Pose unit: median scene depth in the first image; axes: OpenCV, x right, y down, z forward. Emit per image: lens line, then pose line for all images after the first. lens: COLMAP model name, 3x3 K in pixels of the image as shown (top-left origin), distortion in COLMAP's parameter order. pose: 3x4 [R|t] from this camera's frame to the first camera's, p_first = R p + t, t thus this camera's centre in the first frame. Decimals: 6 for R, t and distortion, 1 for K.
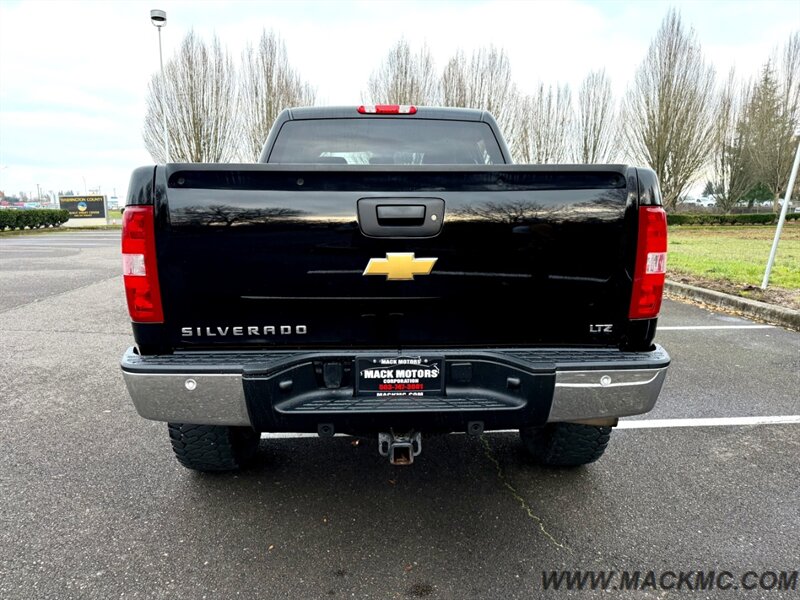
lens RADIAL K [[556.4, 0, 399.4], [0, 556.4, 300.1], [0, 0, 1]] dist [0.072717, -0.087443]
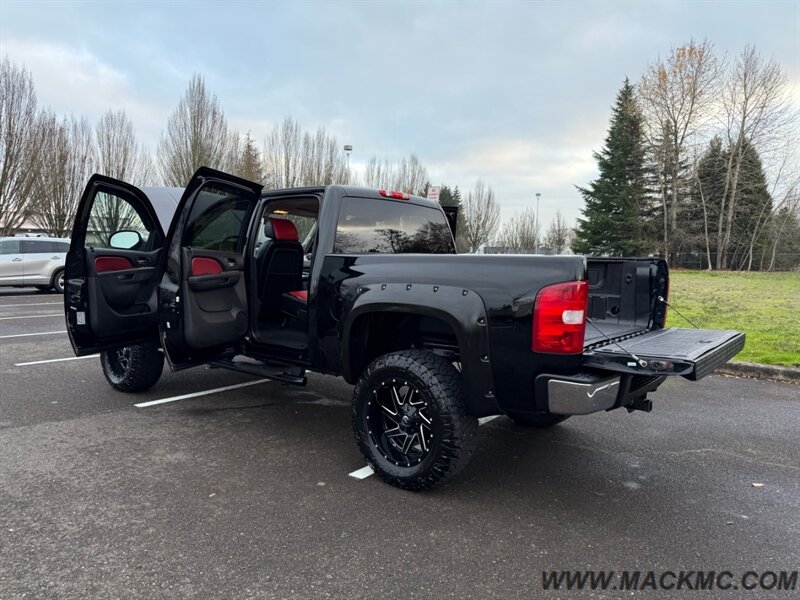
lens RADIAL K [[565.4, 0, 402.7], [0, 565.4, 299.1], [0, 0, 1]] dist [0.024850, -0.029074]
pose [[0.656768, -0.039763, 0.753043, -1.680414], [0.097894, 0.994654, -0.032858, -0.093537], [-0.747711, 0.095299, 0.657150, 0.255879]]
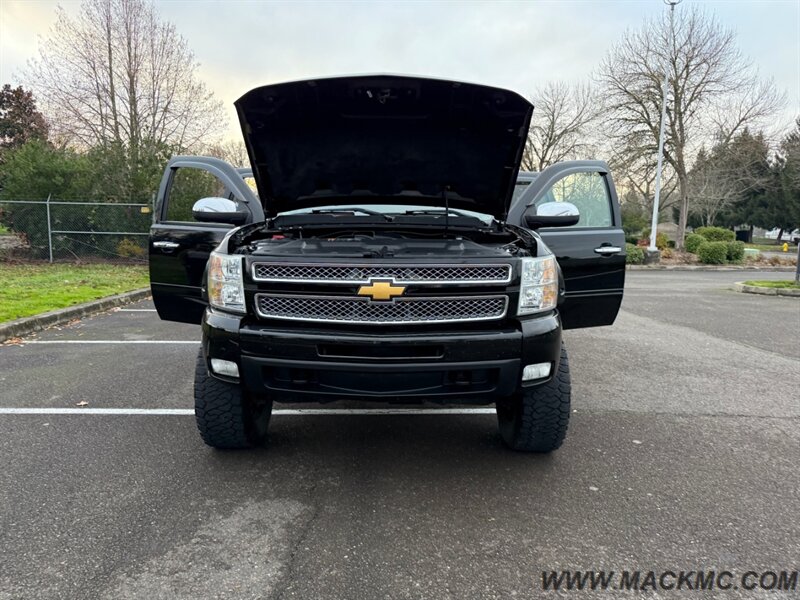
lens RADIAL K [[564.2, 0, 398.0], [0, 564.2, 290.0], [0, 0, 1]] dist [0.055017, -0.074414]
pose [[-0.999155, -0.012655, 0.039112, -0.204913], [-0.001810, 0.964057, 0.265690, -0.779214], [-0.041069, 0.265395, -0.963265, 4.531751]]
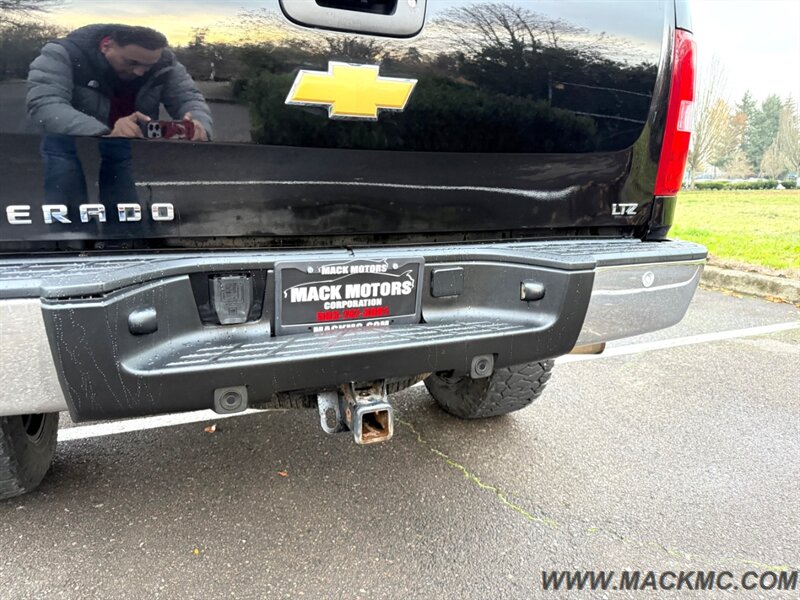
lens RADIAL K [[556.4, 0, 399.4], [0, 556.4, 300.1], [0, 0, 1]] dist [0.072717, -0.087443]
pose [[0.938827, -0.061497, 0.338855, -0.130945], [0.046387, 0.997542, 0.052520, 0.098935], [-0.341252, -0.033589, 0.939372, 0.380497]]
